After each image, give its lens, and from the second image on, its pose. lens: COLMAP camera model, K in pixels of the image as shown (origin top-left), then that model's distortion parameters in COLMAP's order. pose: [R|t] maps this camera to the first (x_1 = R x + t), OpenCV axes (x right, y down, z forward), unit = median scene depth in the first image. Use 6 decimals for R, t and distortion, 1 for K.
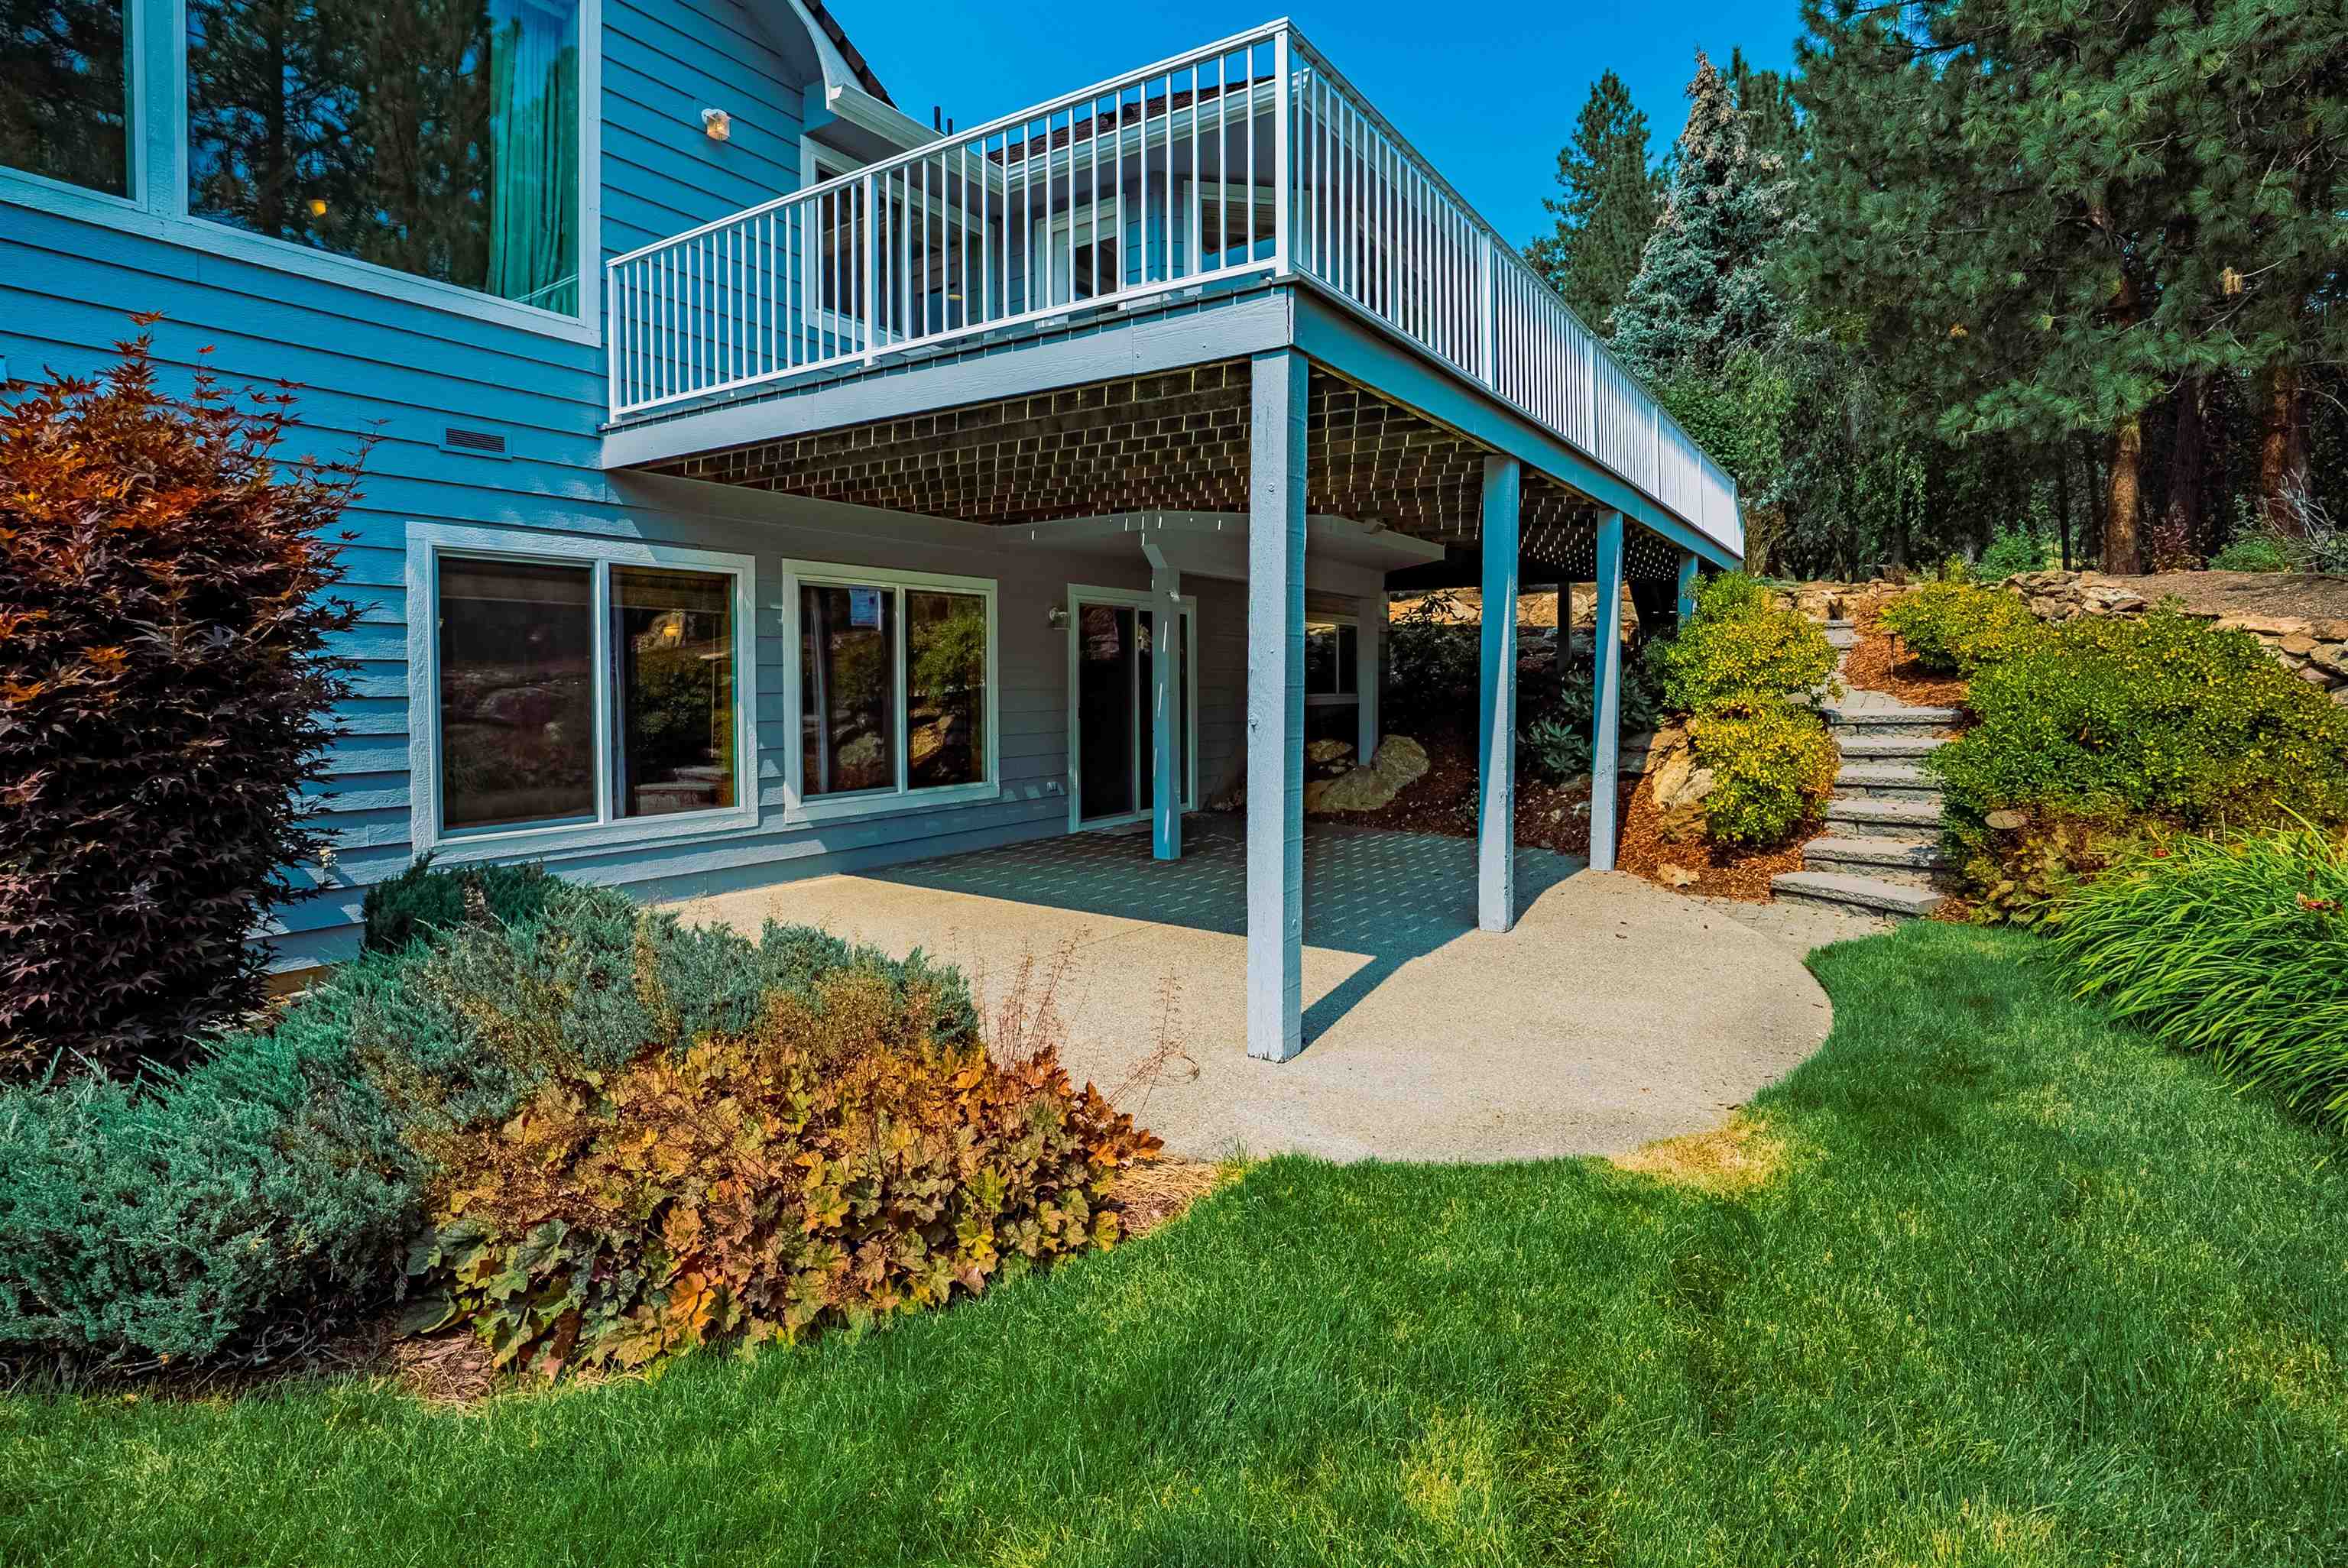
lens RADIAL K [[1128.8, 0, 1173.7], [0, 1128.8, 710.7], [0, 0, 1]] dist [-0.051078, 0.015996]
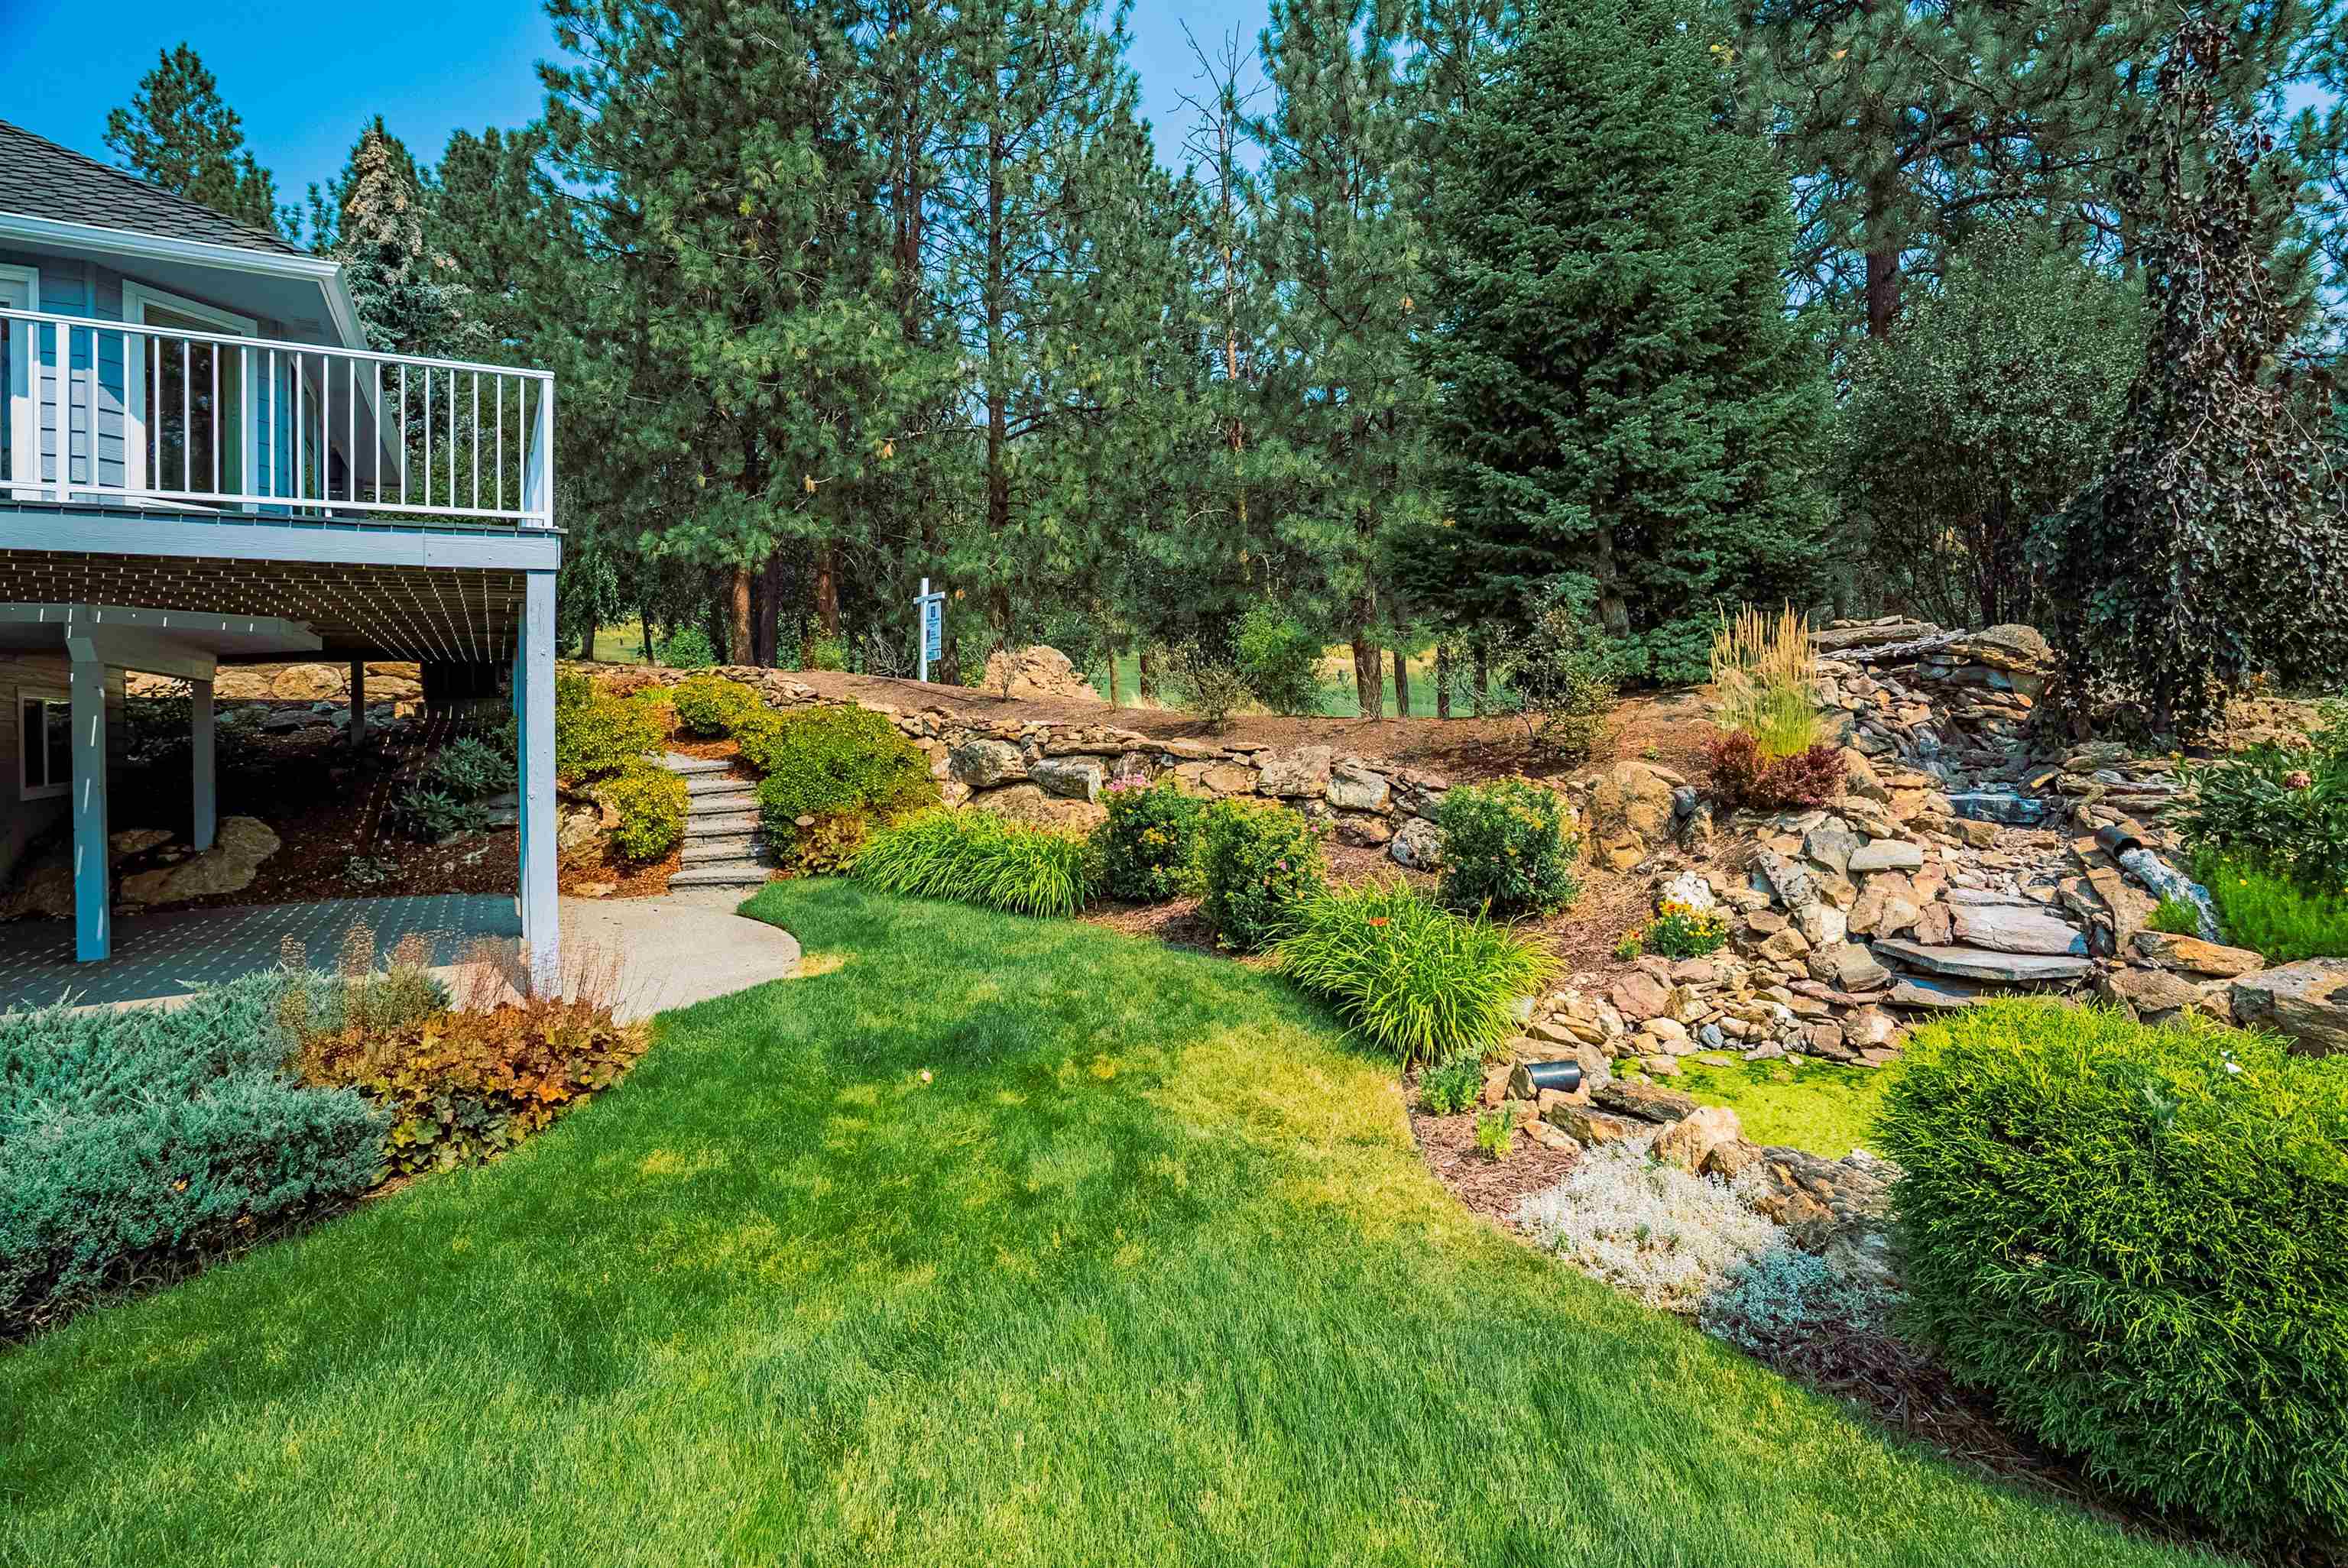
lens RADIAL K [[1128.8, 0, 1173.7], [0, 1128.8, 710.7], [0, 0, 1]] dist [-0.051078, 0.015996]
pose [[0.414389, -0.015656, 0.909965, -0.317828], [0.056017, 0.998395, -0.008332, -0.015622], [-0.908374, 0.054426, 0.414601, -0.158384]]
